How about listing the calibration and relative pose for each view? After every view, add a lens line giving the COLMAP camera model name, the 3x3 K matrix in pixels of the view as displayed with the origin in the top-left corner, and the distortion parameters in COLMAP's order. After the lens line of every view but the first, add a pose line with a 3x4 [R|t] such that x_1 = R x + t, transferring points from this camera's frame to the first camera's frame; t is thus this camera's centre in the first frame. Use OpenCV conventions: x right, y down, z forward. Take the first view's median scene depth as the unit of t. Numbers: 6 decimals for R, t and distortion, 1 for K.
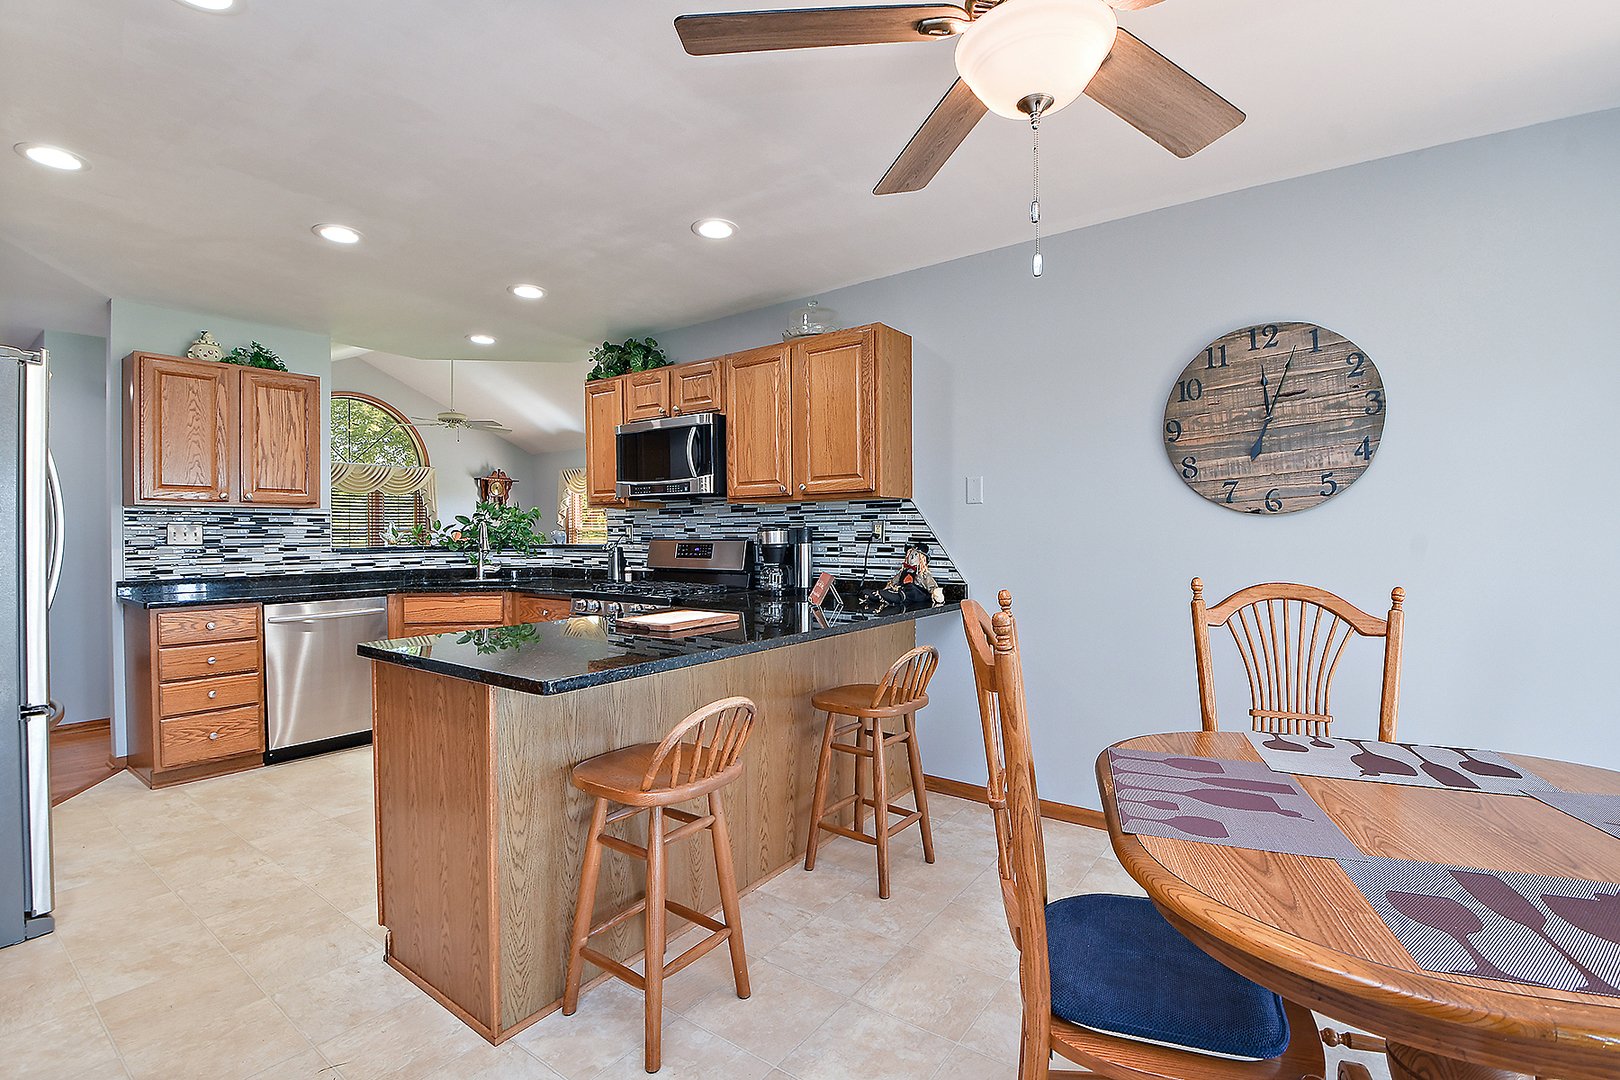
lens RADIAL K [[727.5, 0, 804.8], [0, 727.5, 543.0], [0, 0, 1]] dist [0.004700, -0.016119]
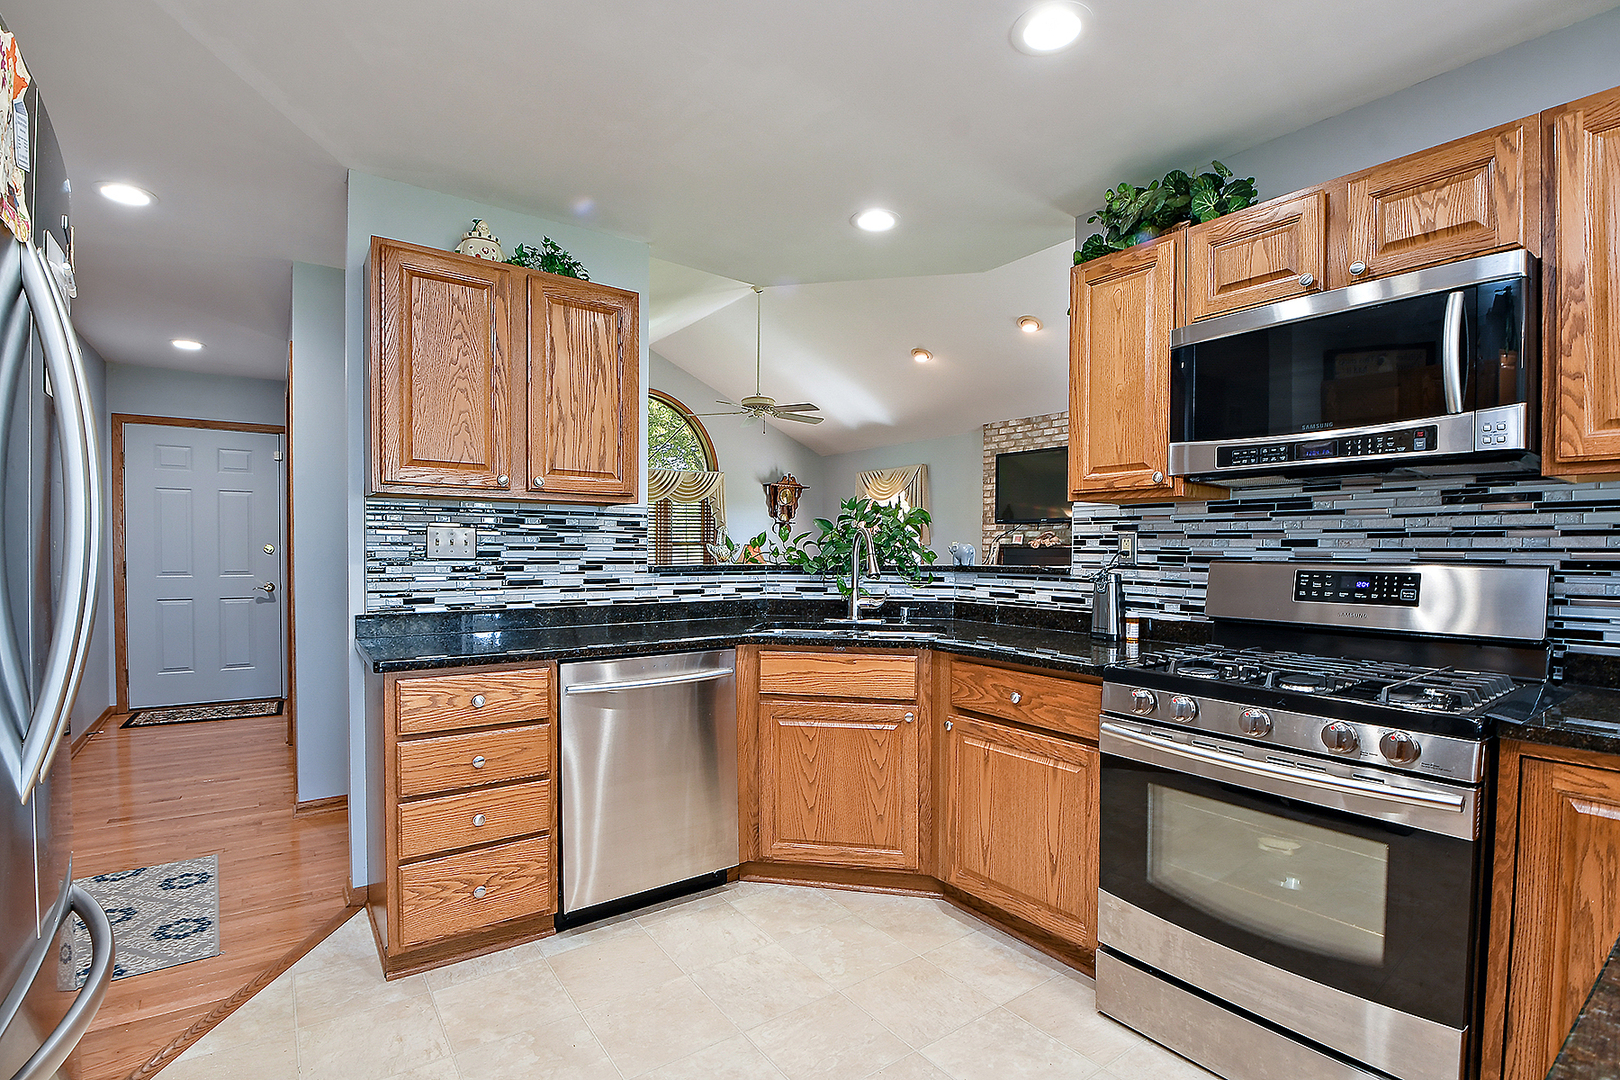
lens RADIAL K [[727.5, 0, 814.1], [0, 727.5, 571.8], [0, 0, 1]] dist [0.004700, -0.016119]
pose [[0.955852, 0.020021, -0.293166, -0.379297], [-0.015323, 0.999715, 0.018314, -0.003005], [0.293449, -0.013014, 0.955886, 0.502682]]
